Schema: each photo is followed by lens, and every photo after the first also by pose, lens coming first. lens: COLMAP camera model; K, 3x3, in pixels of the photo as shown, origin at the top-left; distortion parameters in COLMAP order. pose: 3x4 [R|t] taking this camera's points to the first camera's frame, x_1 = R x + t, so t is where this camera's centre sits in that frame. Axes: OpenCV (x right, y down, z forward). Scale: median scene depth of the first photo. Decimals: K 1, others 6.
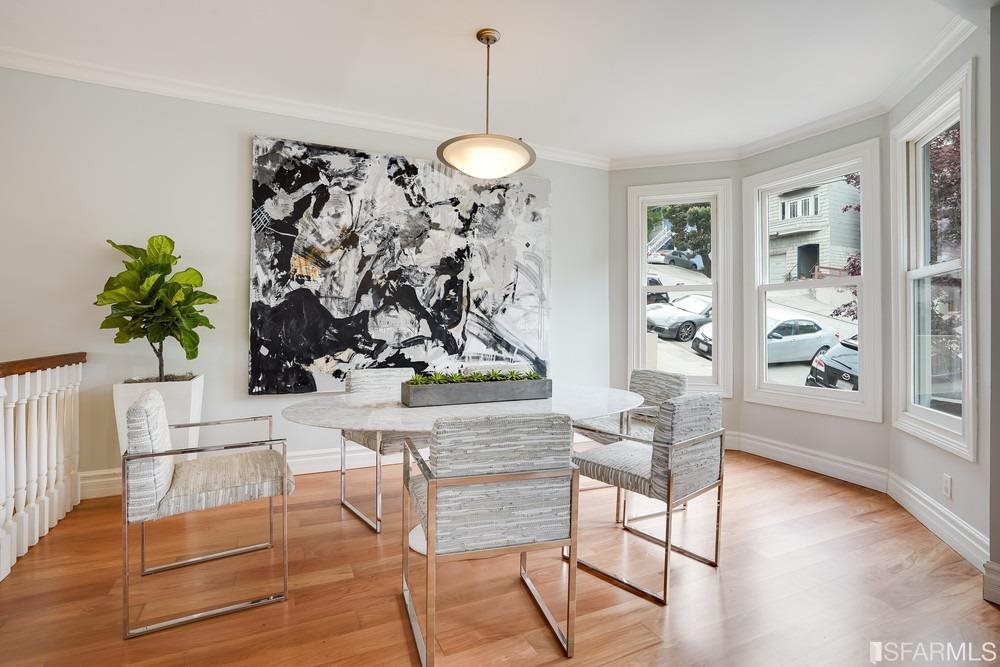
lens RADIAL K [[480.3, 0, 503.4], [0, 480.3, 323.6], [0, 0, 1]] dist [-0.013663, 0.004772]
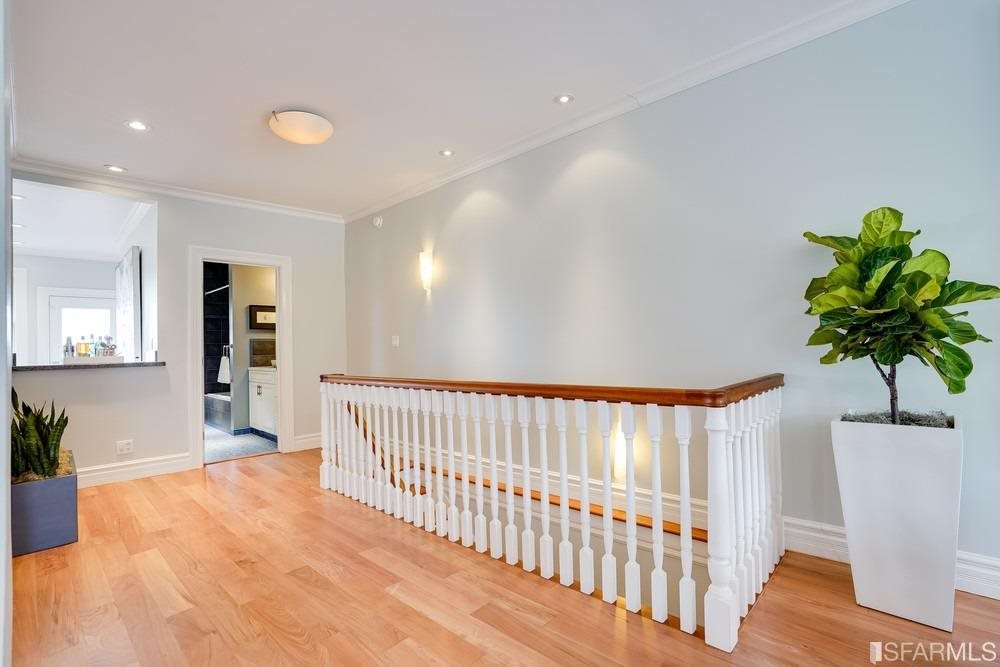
lens RADIAL K [[454.2, 0, 501.0], [0, 454.2, 334.2], [0, 0, 1]] dist [-0.021242, -0.000150]
pose [[0.383899, -0.035323, -0.922699, -0.352466], [0.029913, 0.999219, -0.025807, -0.003870], [0.922891, -0.017693, 0.384656, 0.252847]]
